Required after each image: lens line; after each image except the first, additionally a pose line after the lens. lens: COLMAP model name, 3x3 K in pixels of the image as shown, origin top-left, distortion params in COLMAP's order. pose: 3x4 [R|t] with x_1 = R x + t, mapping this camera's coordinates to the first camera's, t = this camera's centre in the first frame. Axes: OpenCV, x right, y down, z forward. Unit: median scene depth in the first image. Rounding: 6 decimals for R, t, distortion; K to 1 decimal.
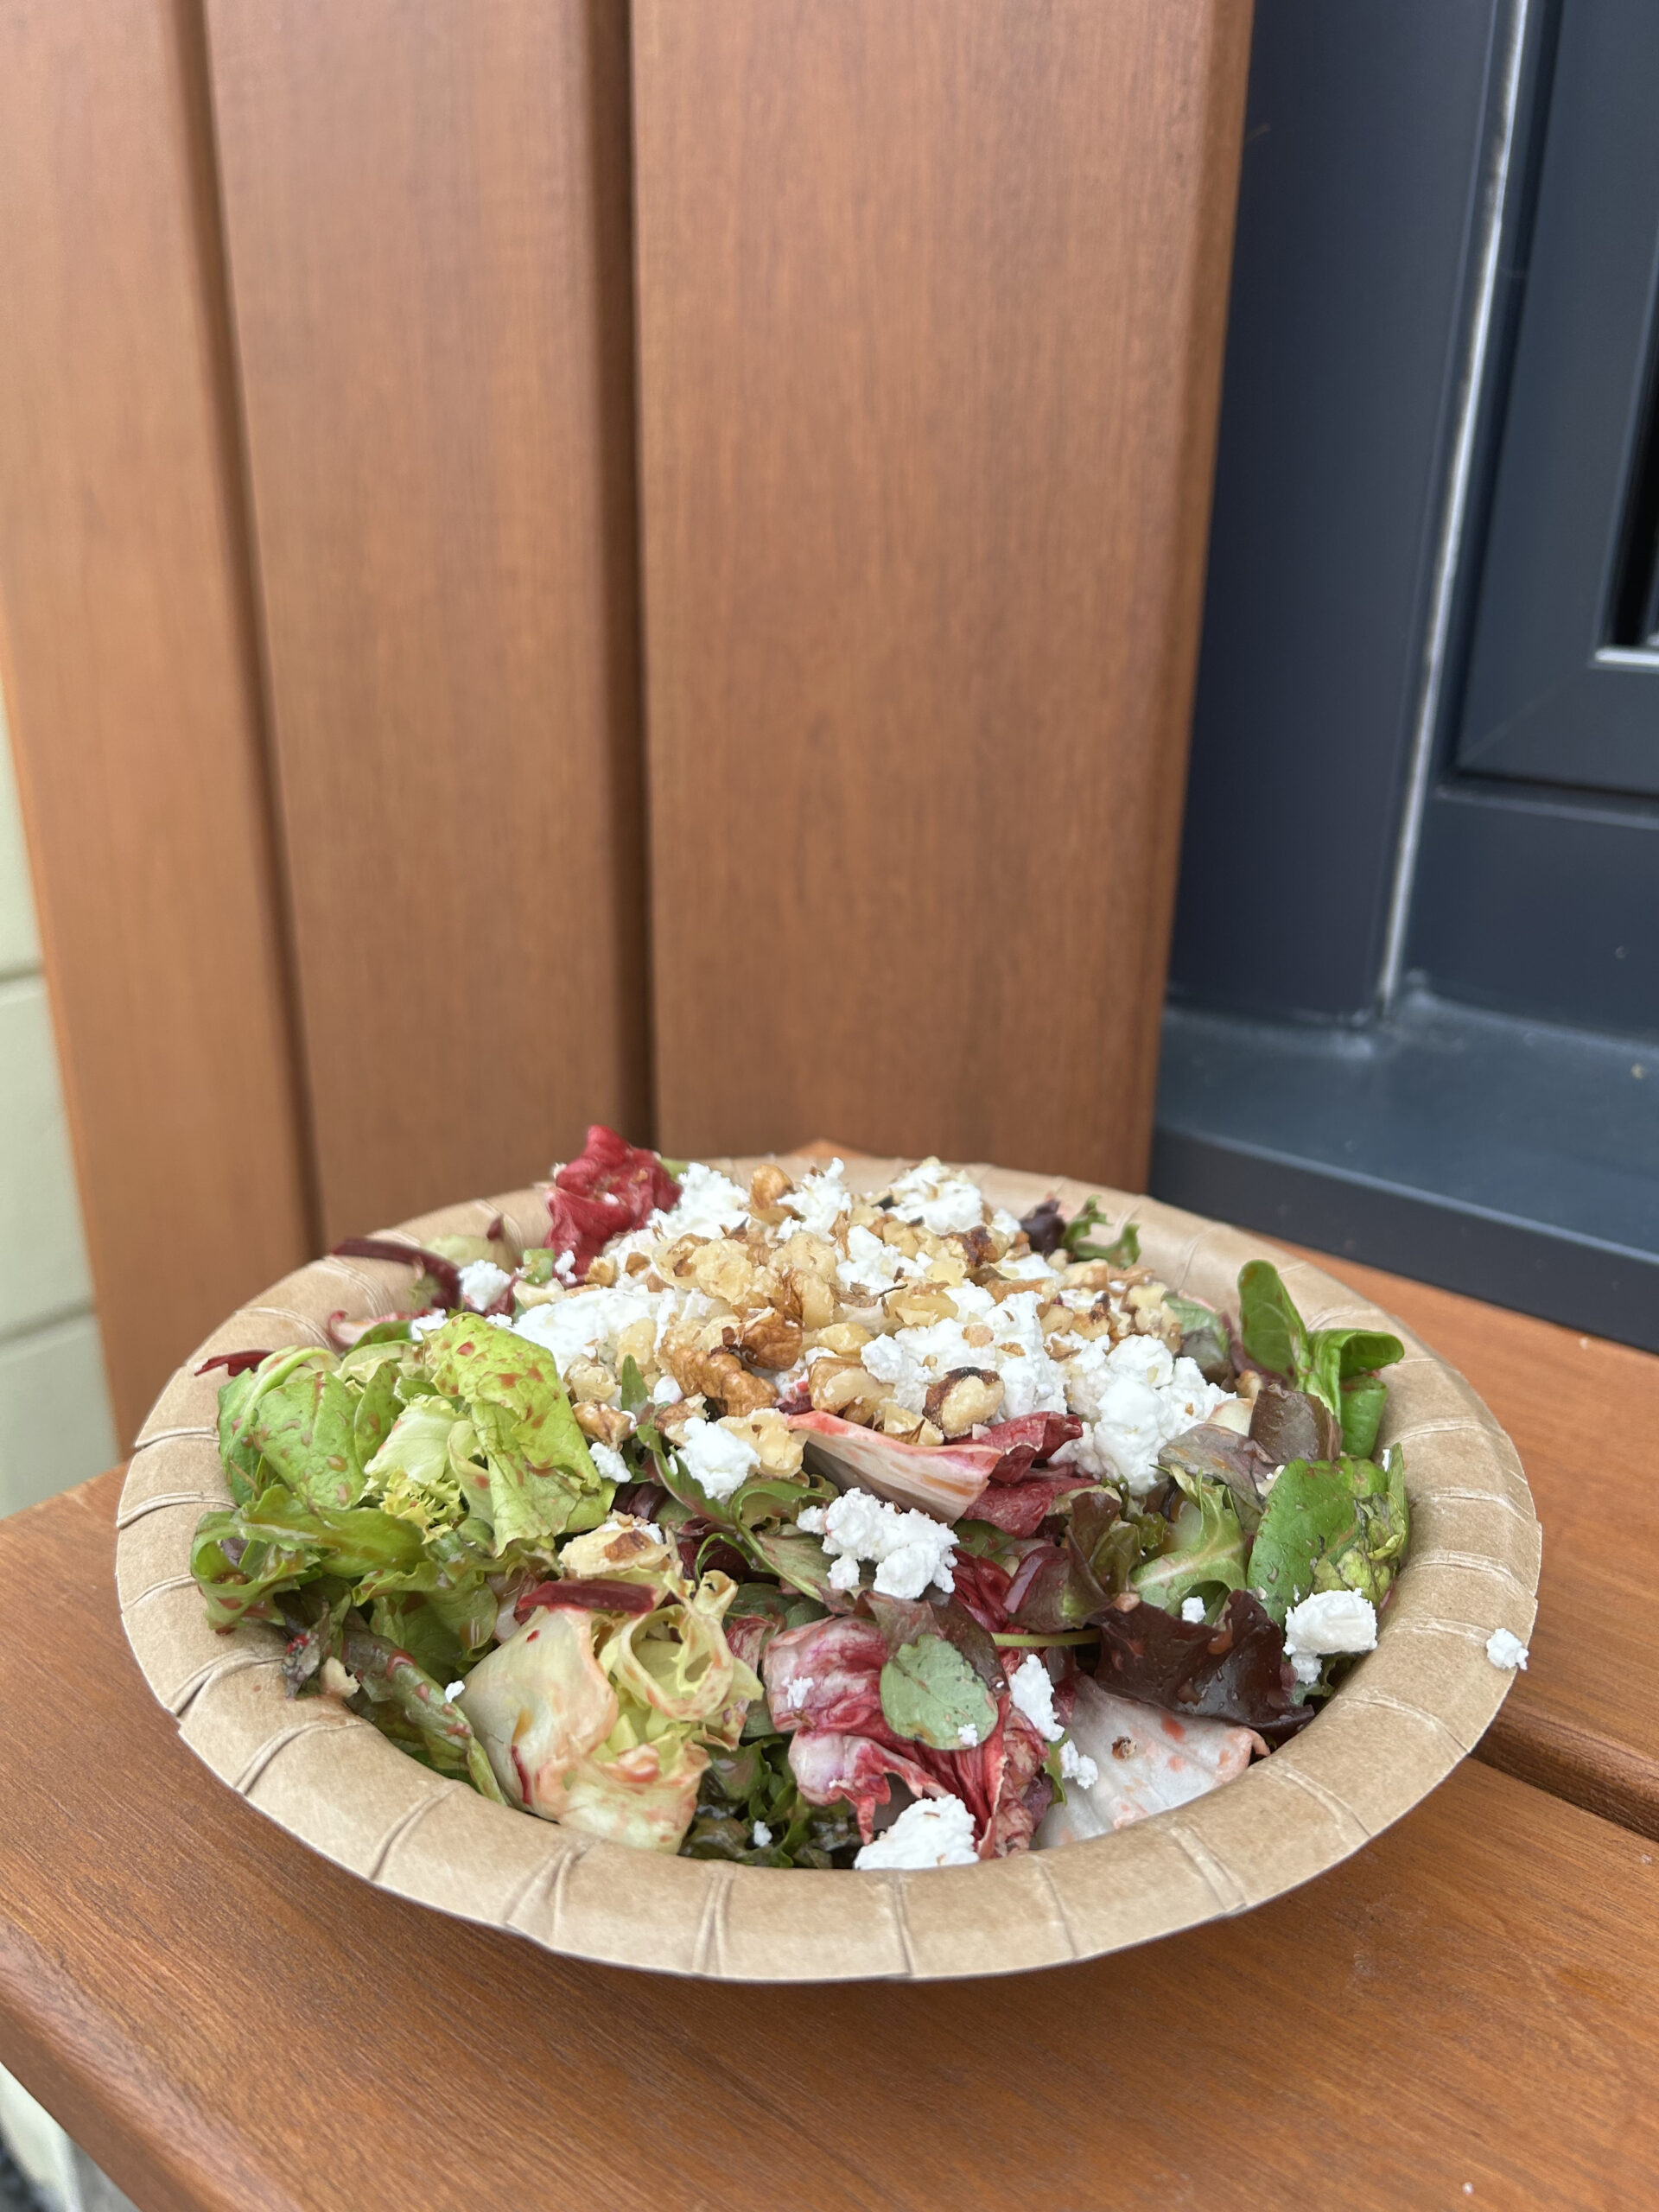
lens RADIAL K [[1695.7, 0, 837.3], [0, 1695.7, 1098.5], [0, 0, 1]] dist [-0.007210, 0.004599]
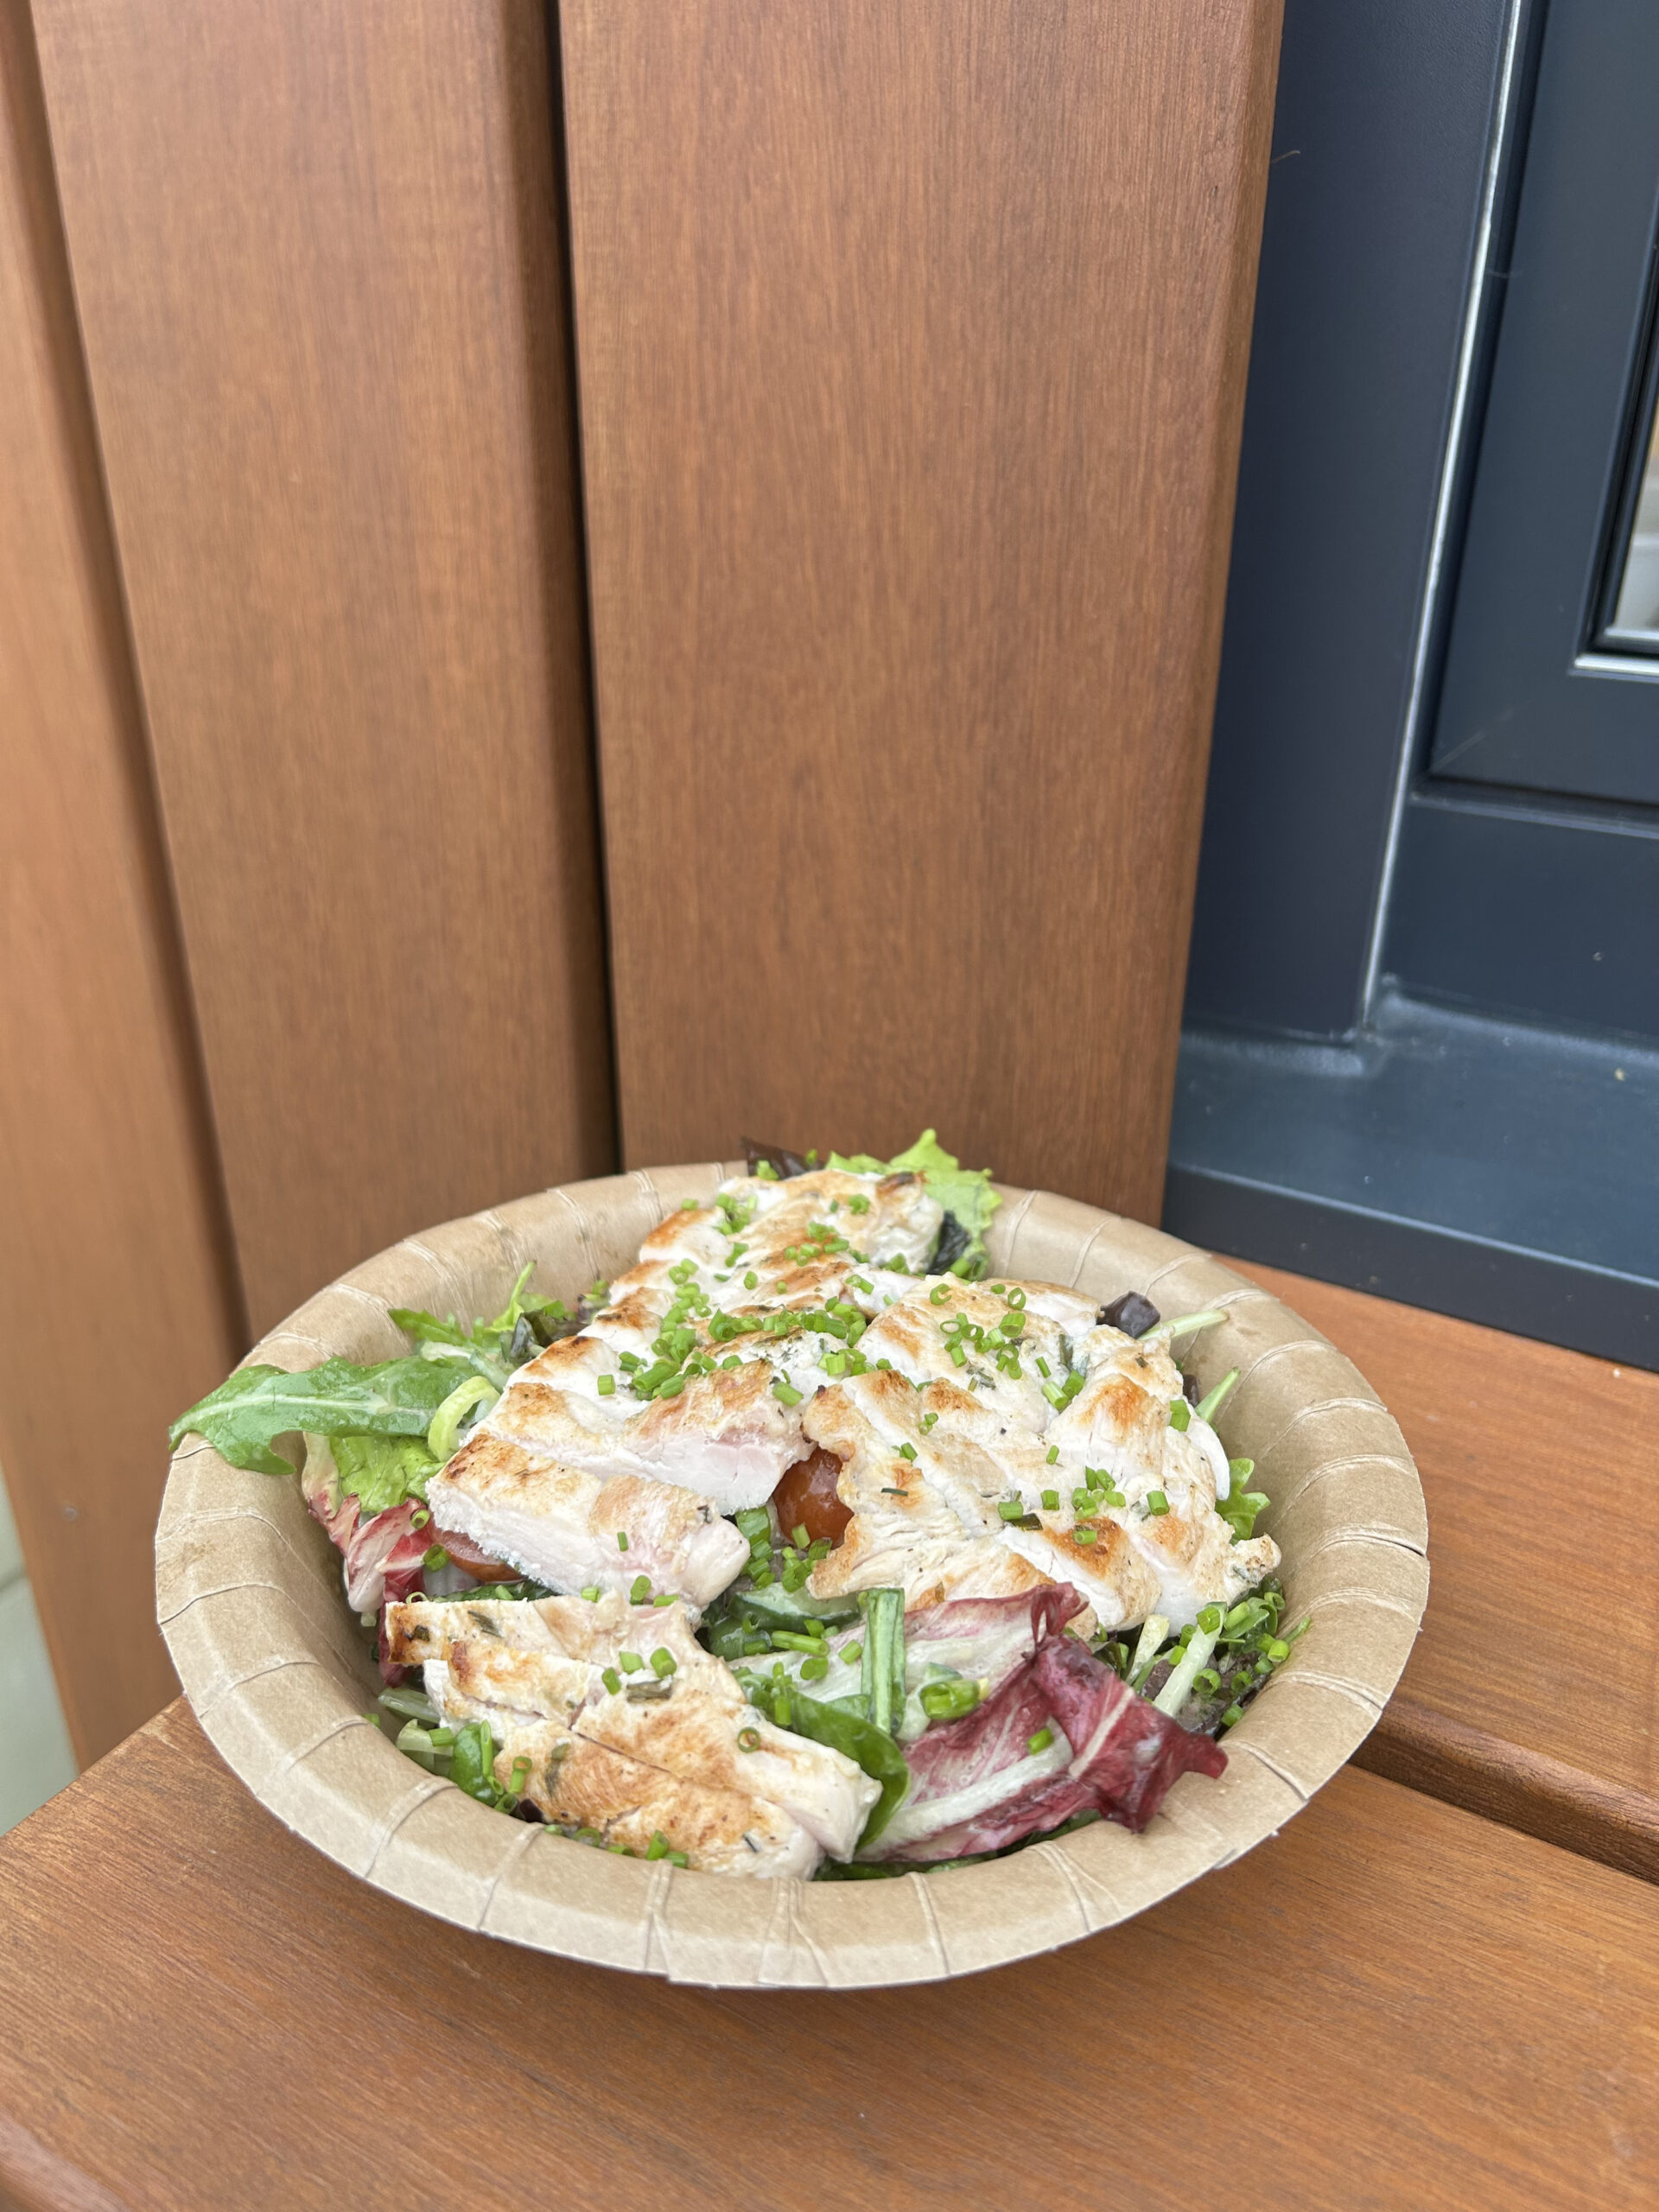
lens RADIAL K [[1684.5, 0, 830.7], [0, 1684.5, 1110.7], [0, 0, 1]] dist [0.002852, -0.015592]
pose [[0.990713, -0.070695, 0.116148, -0.127381], [0.060418, 0.994131, 0.089741, -0.123563], [-0.121810, -0.081891, 0.989169, 0.055788]]
